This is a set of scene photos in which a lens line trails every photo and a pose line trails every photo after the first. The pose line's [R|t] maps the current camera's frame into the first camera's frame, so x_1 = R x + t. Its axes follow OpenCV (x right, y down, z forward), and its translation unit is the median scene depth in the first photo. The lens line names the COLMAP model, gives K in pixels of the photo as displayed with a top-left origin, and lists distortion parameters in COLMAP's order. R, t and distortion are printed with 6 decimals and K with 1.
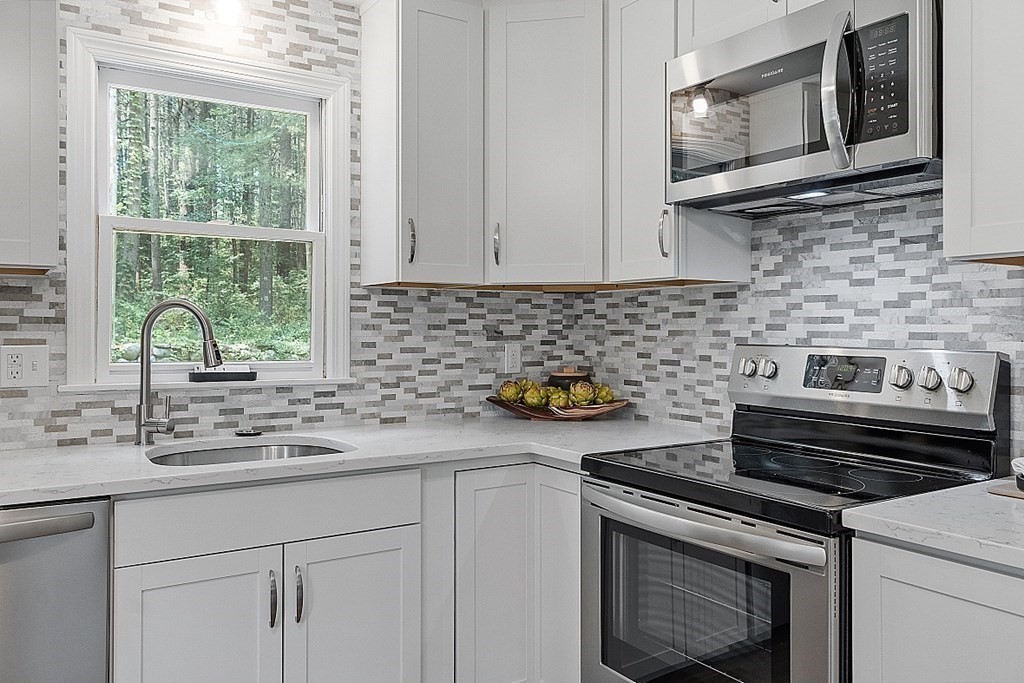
lens RADIAL K [[803.1, 0, 514.9], [0, 803.1, 327.8], [0, 0, 1]] dist [-0.003856, 0.004469]
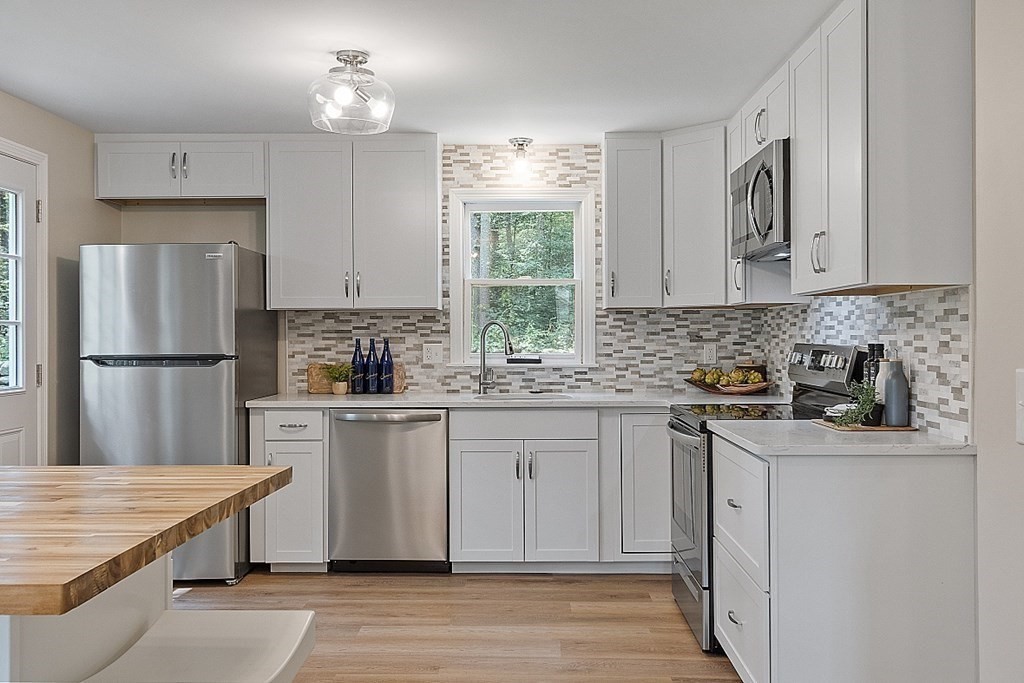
lens RADIAL K [[885.4, 0, 505.9], [0, 885.4, 335.0], [0, 0, 1]] dist [0.025295, -0.017007]
pose [[0.822511, -0.005822, -0.568719, 0.743112], [0.006415, 0.999979, -0.000959, 0.002027], [0.568713, -0.002859, 0.822531, -0.686024]]
